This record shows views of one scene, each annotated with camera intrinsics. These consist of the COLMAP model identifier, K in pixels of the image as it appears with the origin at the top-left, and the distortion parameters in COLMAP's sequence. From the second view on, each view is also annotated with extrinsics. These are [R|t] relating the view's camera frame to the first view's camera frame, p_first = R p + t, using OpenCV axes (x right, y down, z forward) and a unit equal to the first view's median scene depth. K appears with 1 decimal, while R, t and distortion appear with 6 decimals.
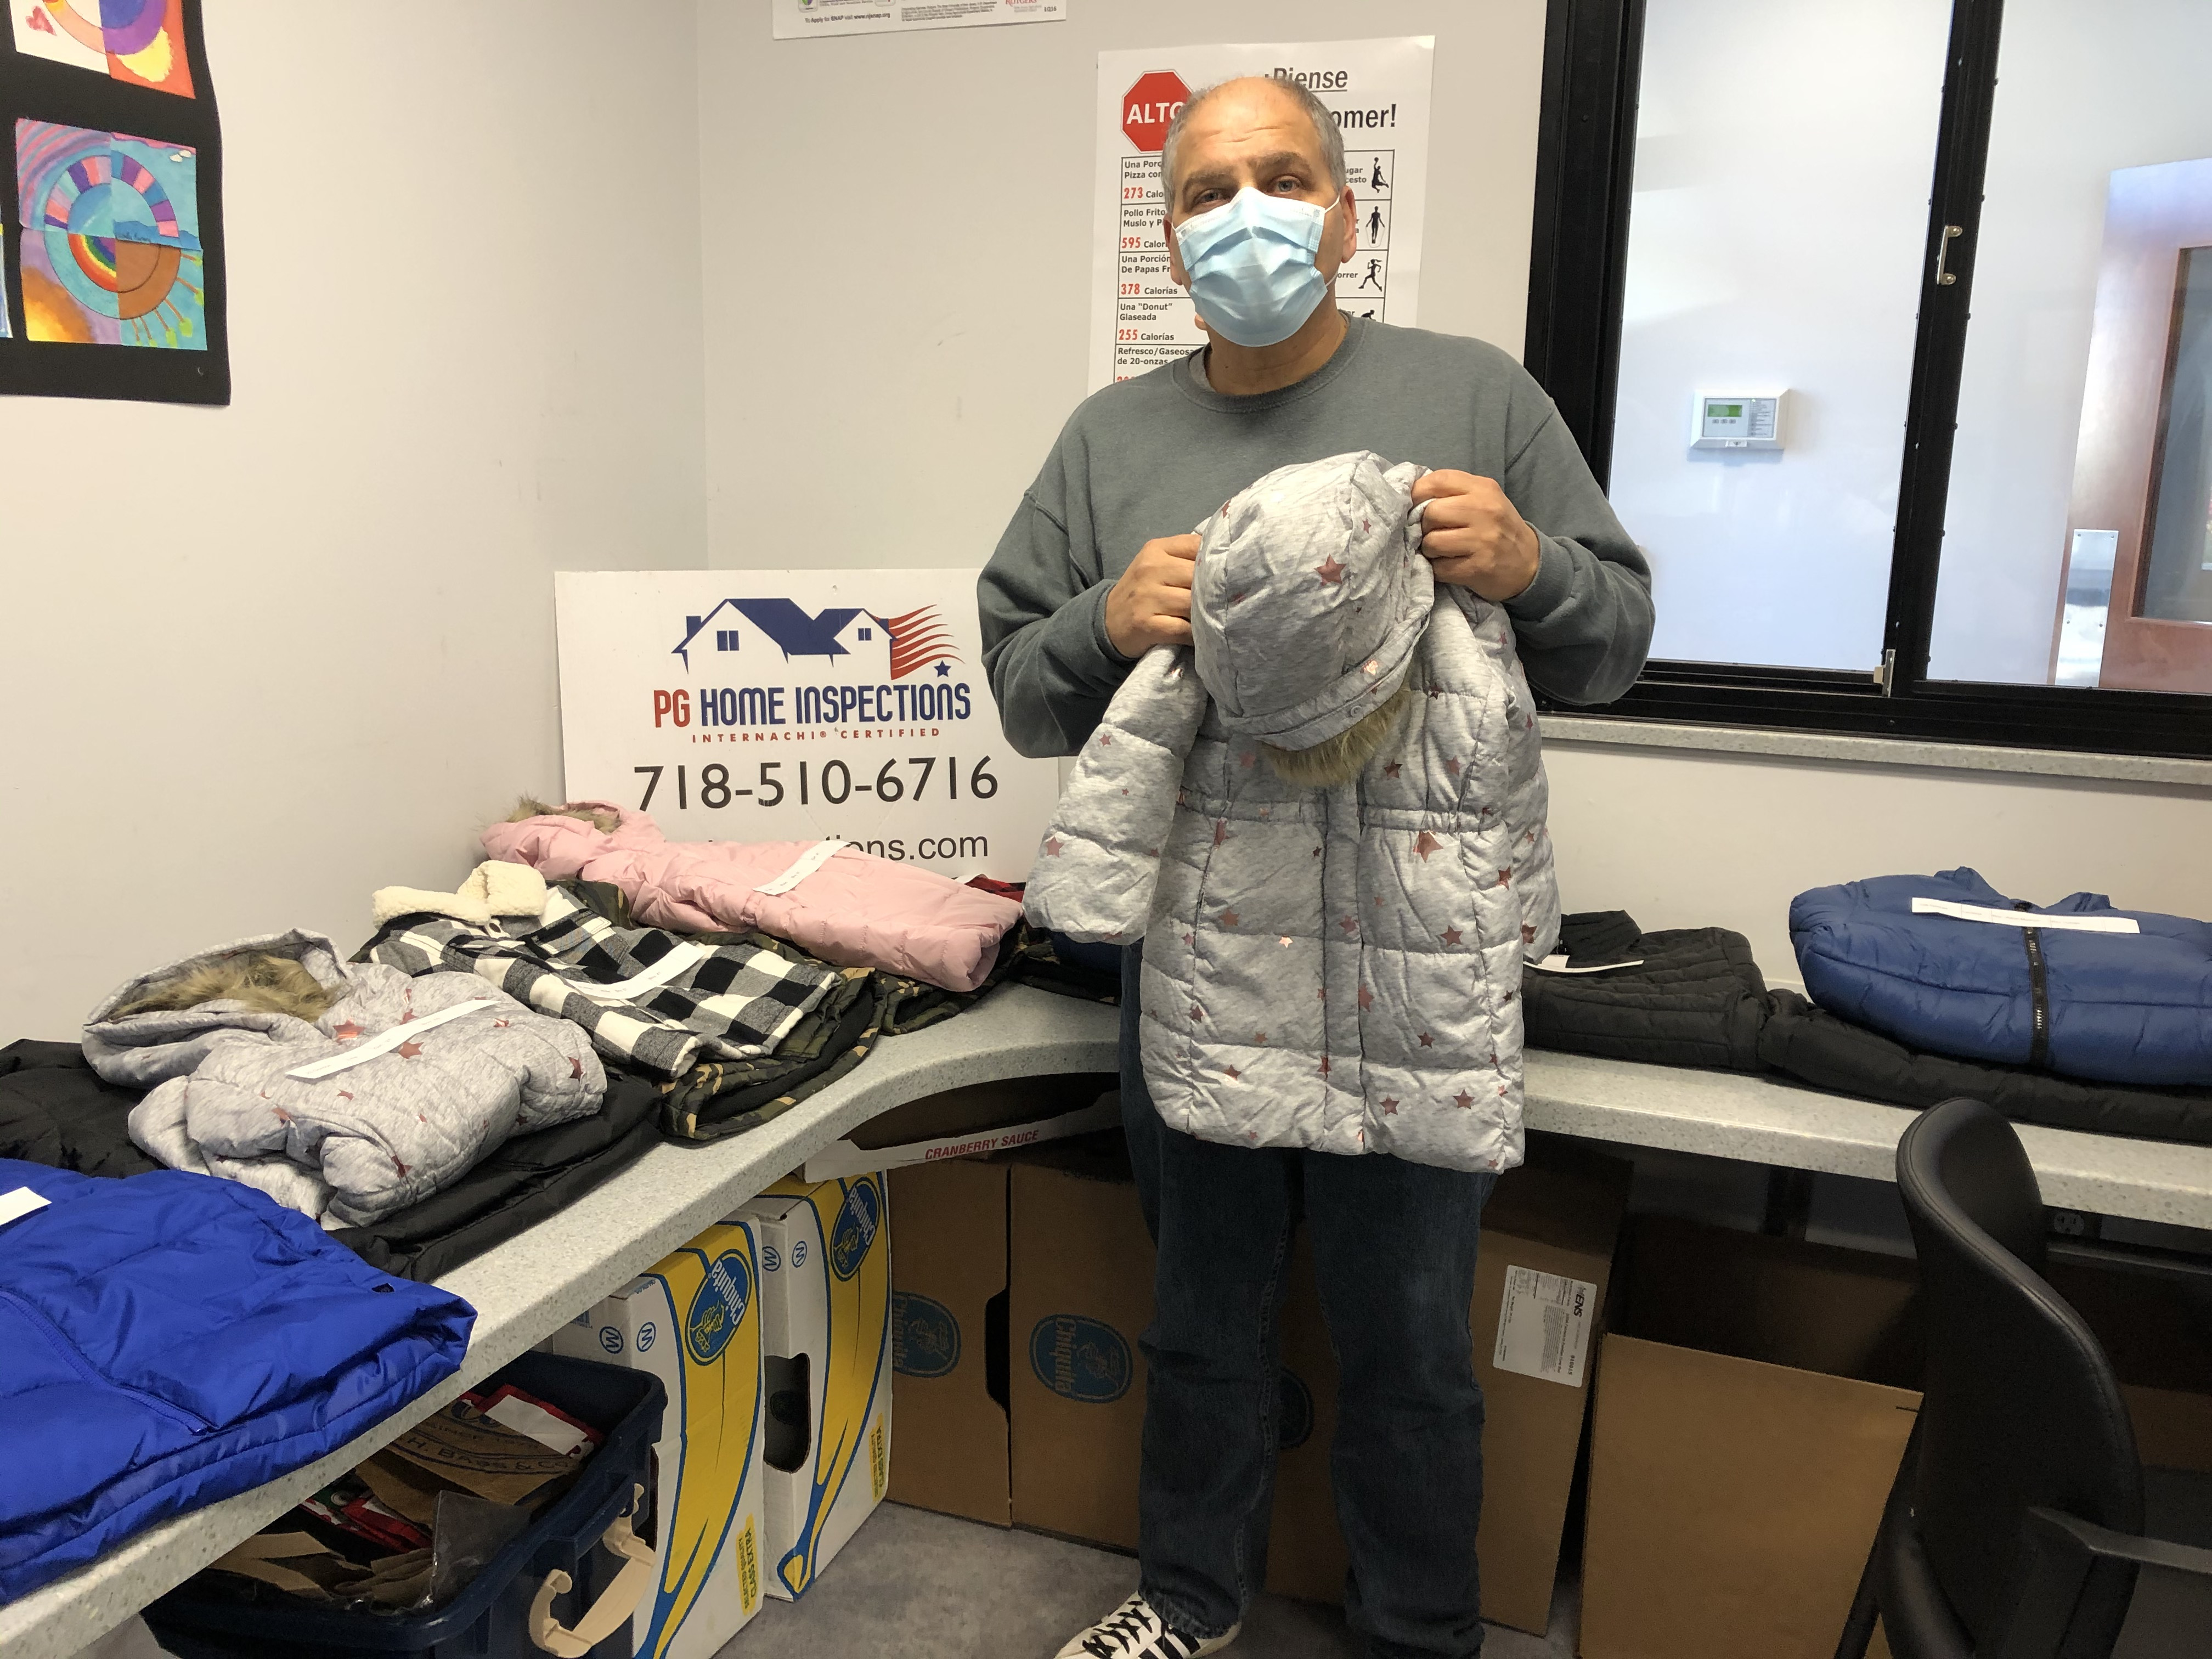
lens RADIAL K [[1790.2, 0, 1105.1], [0, 1790.2, 791.7], [0, 0, 1]] dist [0.026207, -0.046692]
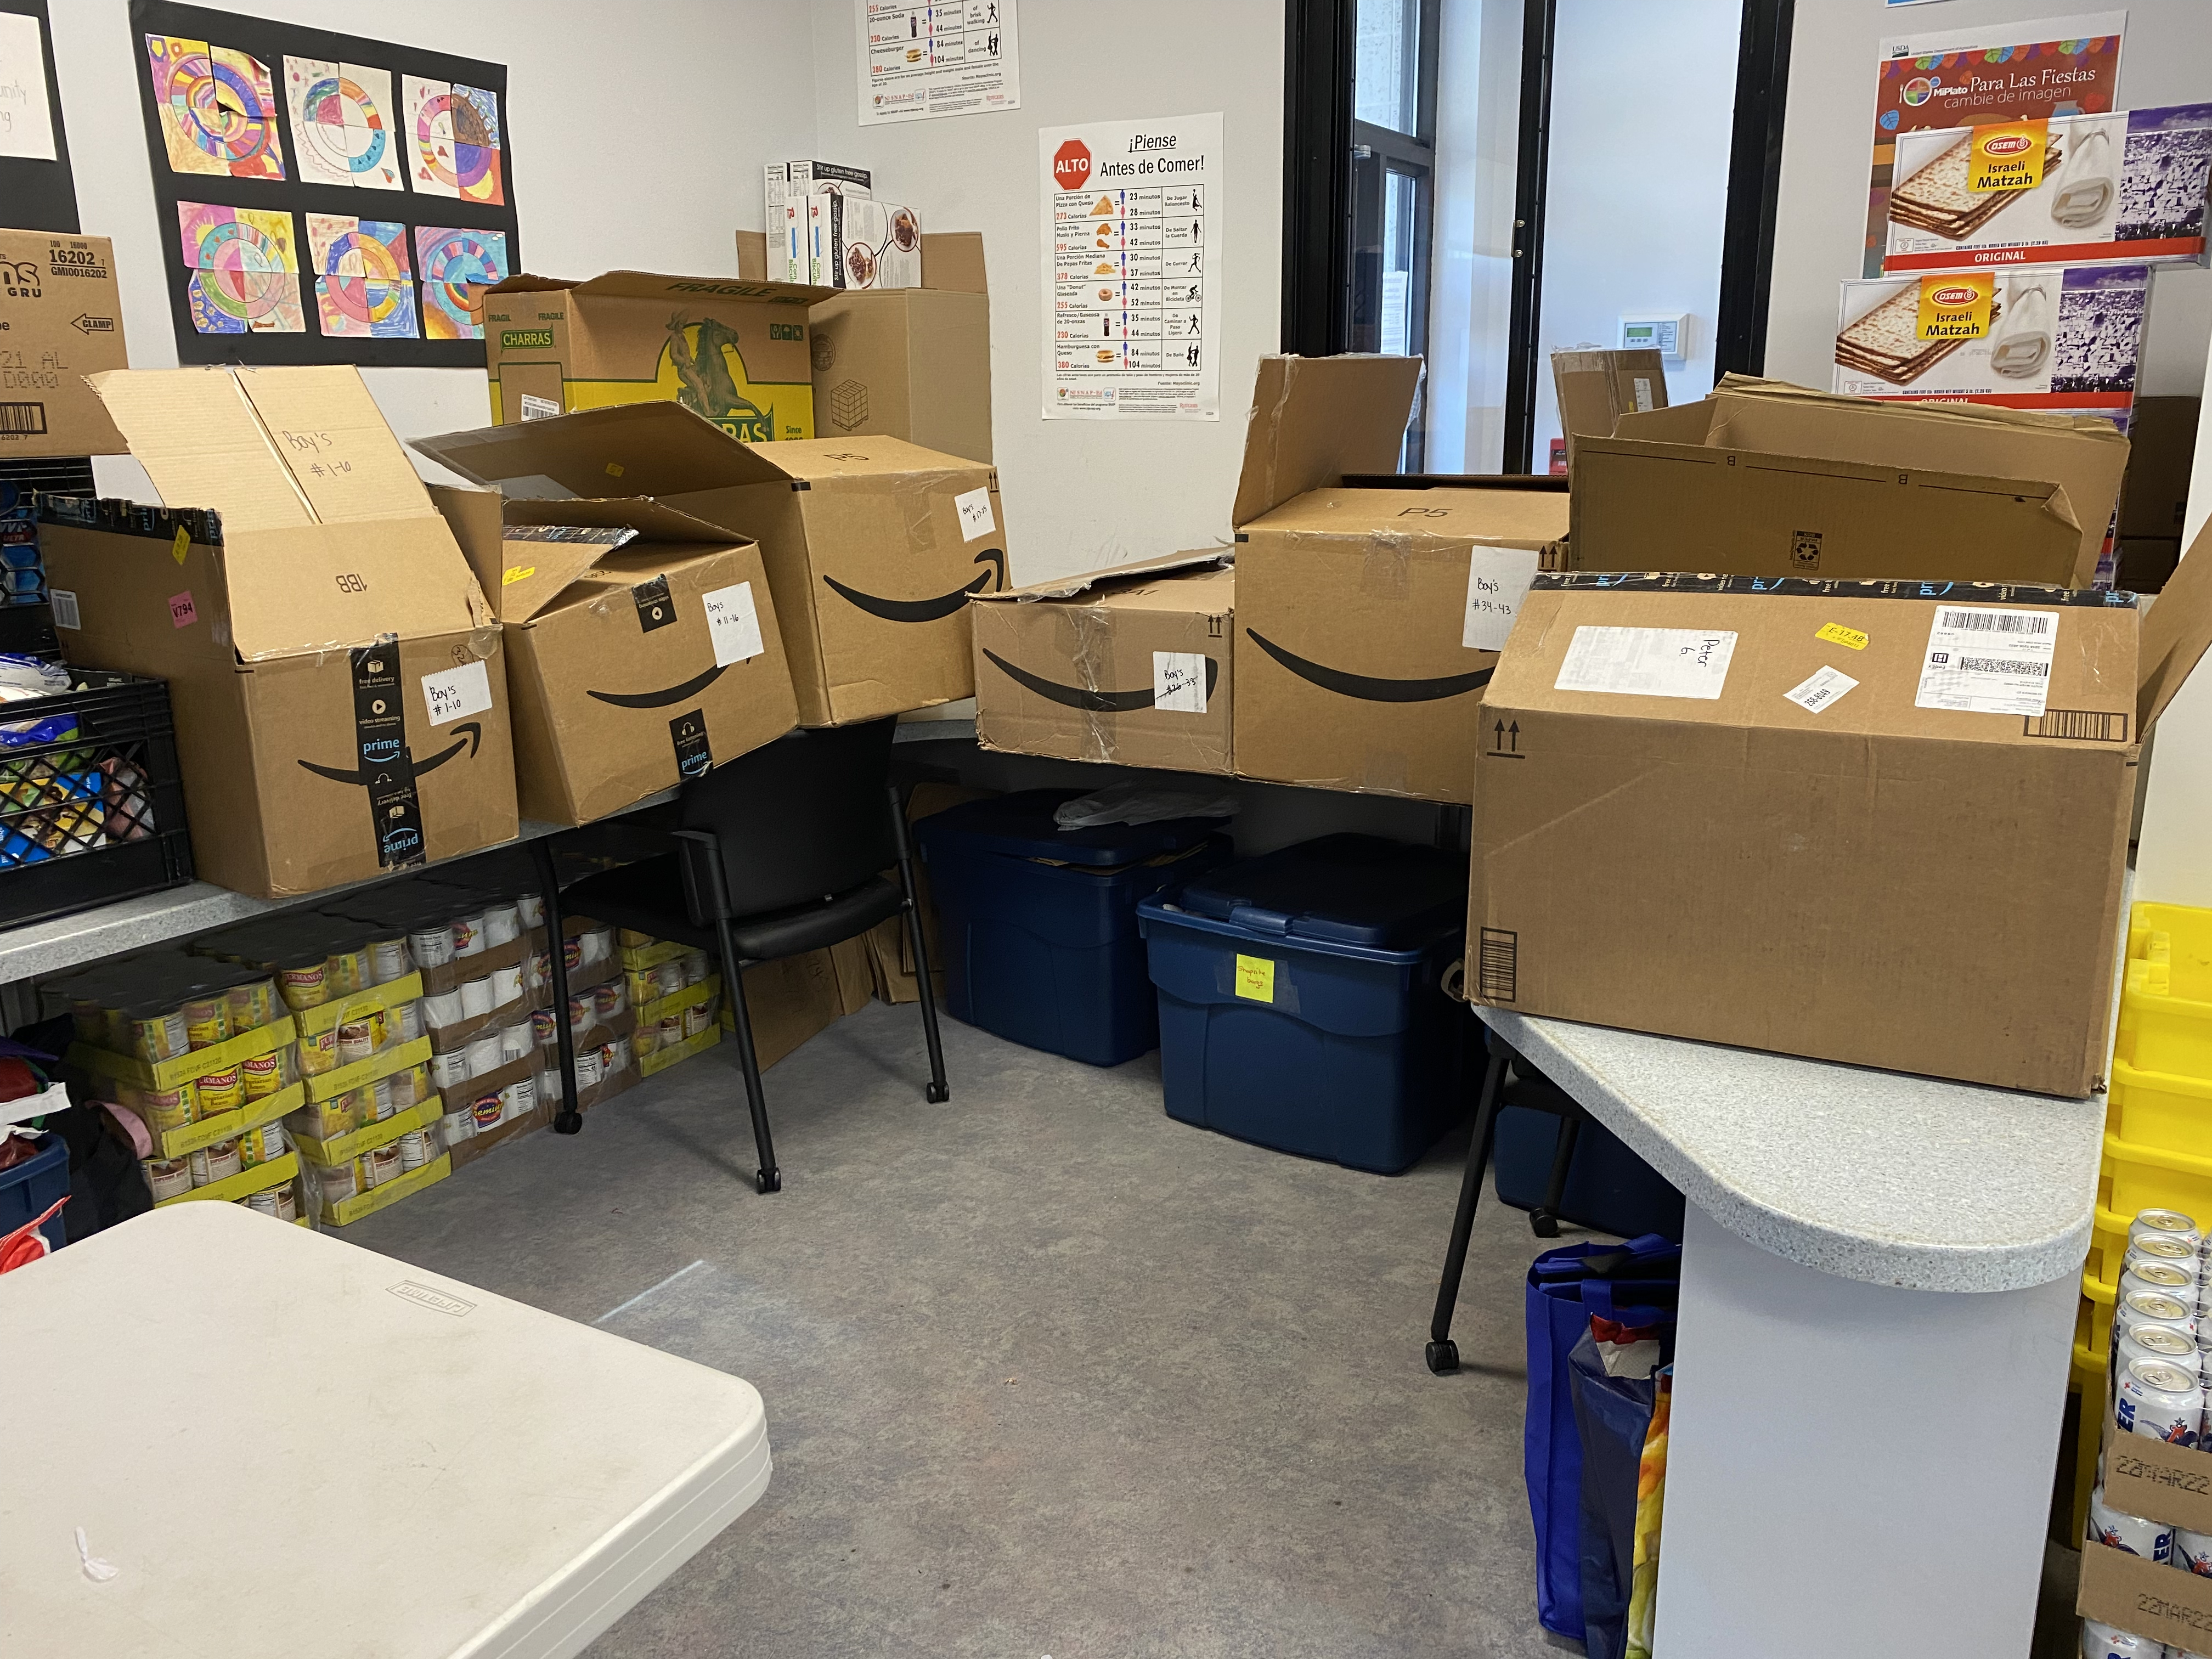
lens RADIAL K [[1709.1, 0, 1193.1], [0, 1709.1, 828.9], [0, 0, 1]] dist [0.013751, -0.001307]
pose [[0.988707, 0.003200, -0.149826, 0.370512], [0.006514, 0.997909, 0.064302, 0.122252], [0.149718, -0.064552, 0.986619, -0.552249]]
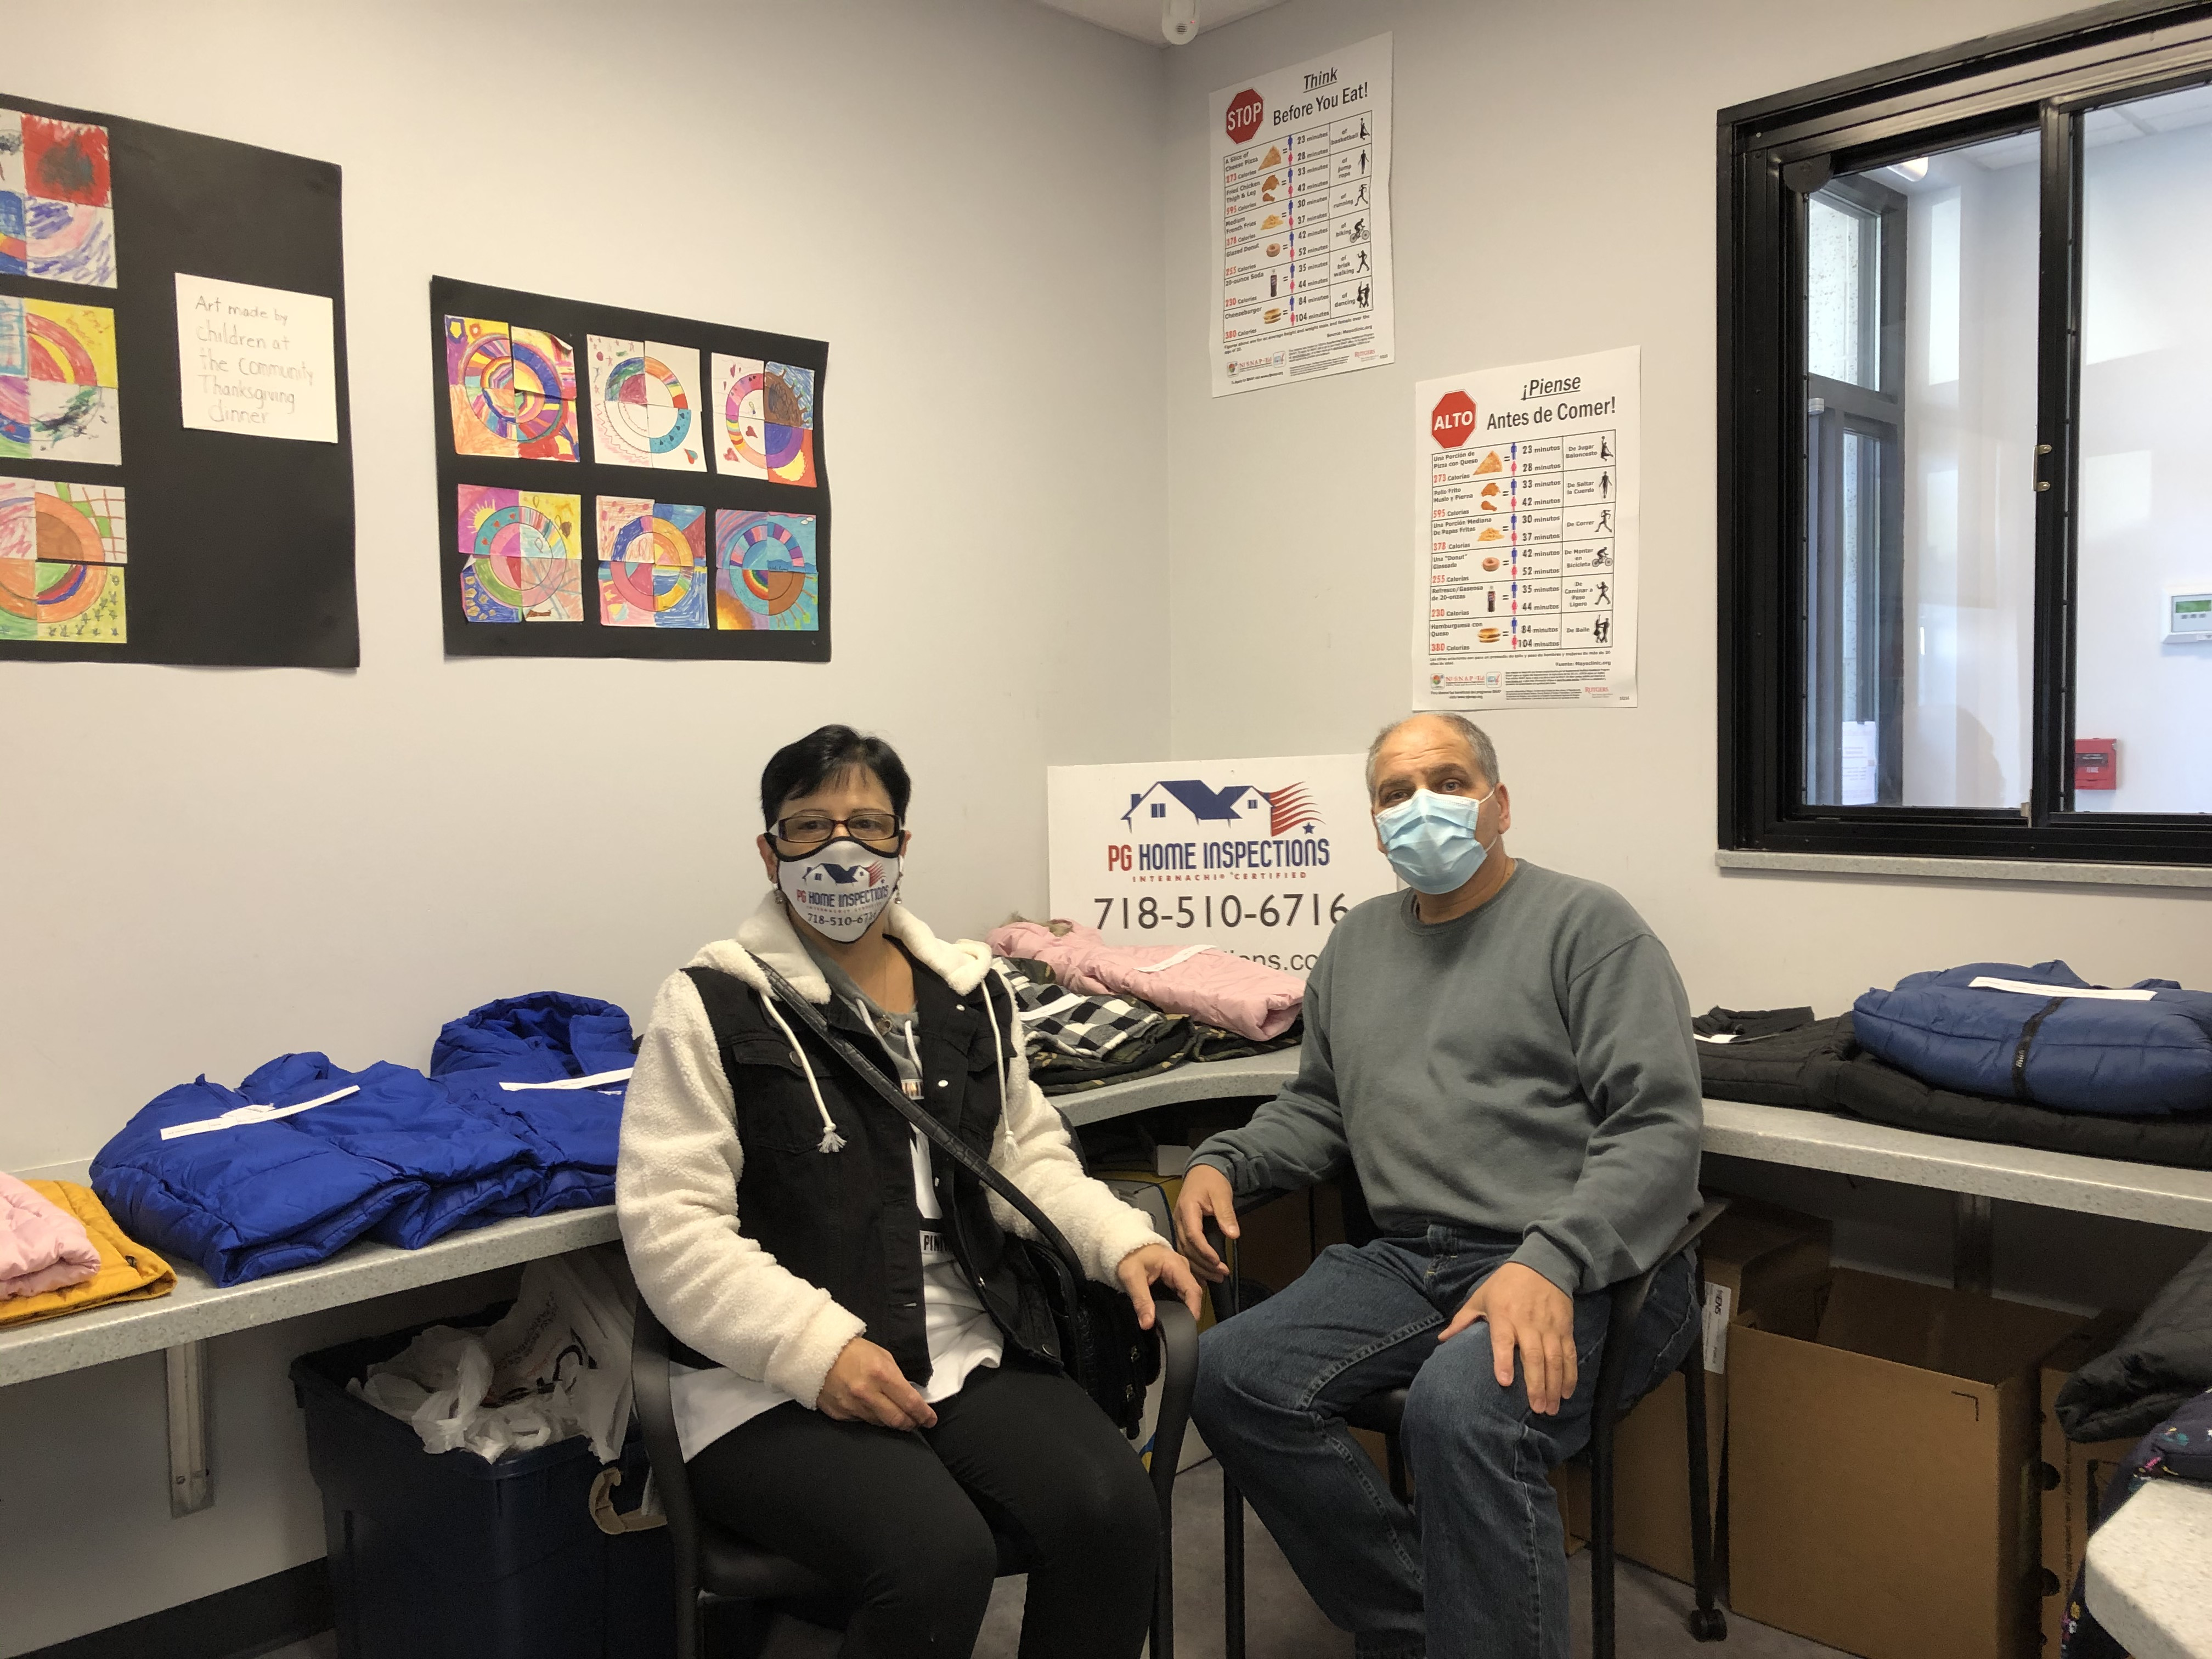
lens RADIAL K [[1790.2, 0, 1105.1], [0, 1790.2, 791.7], [0, 0, 1]] dist [0.026207, -0.046692]
pose [[0.912914, -0.026969, -0.407260, 0.335936], [-0.032856, 0.989721, -0.139189, 0.102070], [0.406827, 0.140448, 0.902644, -0.305611]]
